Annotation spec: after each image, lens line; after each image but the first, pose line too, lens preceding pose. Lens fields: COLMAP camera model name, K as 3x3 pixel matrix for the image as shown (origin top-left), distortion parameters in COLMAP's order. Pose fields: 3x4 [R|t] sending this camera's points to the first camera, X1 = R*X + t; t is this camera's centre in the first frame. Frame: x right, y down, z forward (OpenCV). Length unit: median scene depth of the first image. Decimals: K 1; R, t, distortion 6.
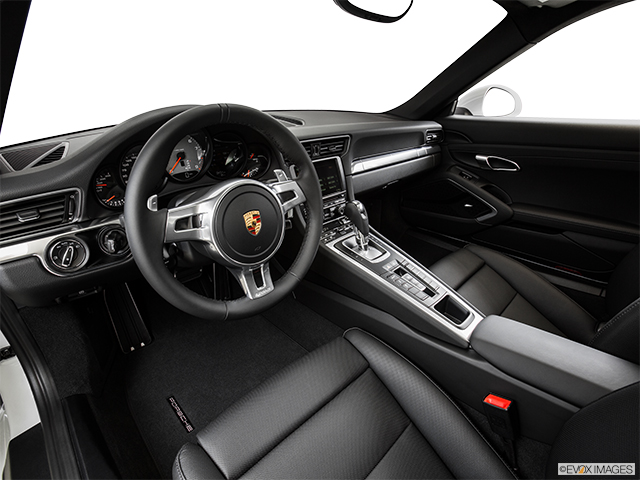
lens RADIAL K [[335.2, 0, 318.1], [0, 335.2, 241.3], [0, 0, 1]] dist [-0.072809, 0.001091]
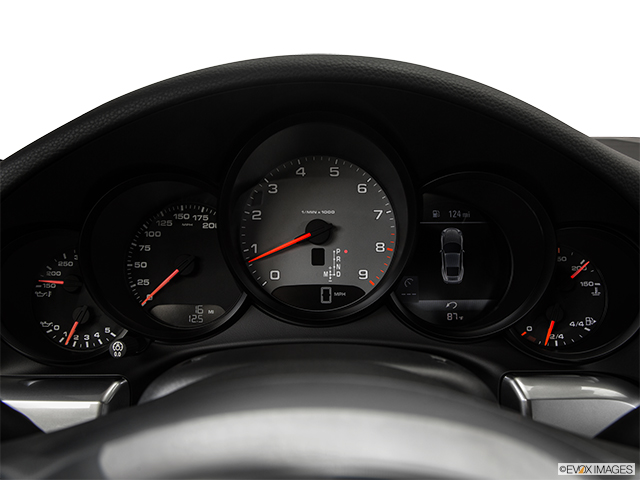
lens RADIAL K [[559.9, 0, 321.7], [0, 559.9, 240.3], [0, 0, 1]] dist [-0.072844, 0.039225]
pose [[0.720142, 0.139849, -0.679586, -0.045531], [-0.291304, 0.949908, -0.113210, -0.144910], [0.629712, 0.279493, 0.724808, 0.469336]]
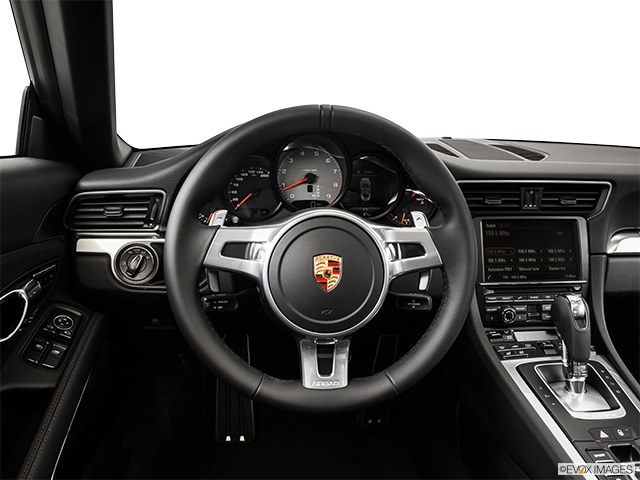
lens RADIAL K [[559.9, 0, 324.6], [0, 559.9, 237.4], [0, 0, 1]] dist [-0.072844, 0.039225]
pose [[0.783884, 0.143353, -0.604132, 0.285865], [-0.277408, 0.951332, -0.134209, 0.018878], [0.555491, 0.272795, 0.785502, 0.053877]]
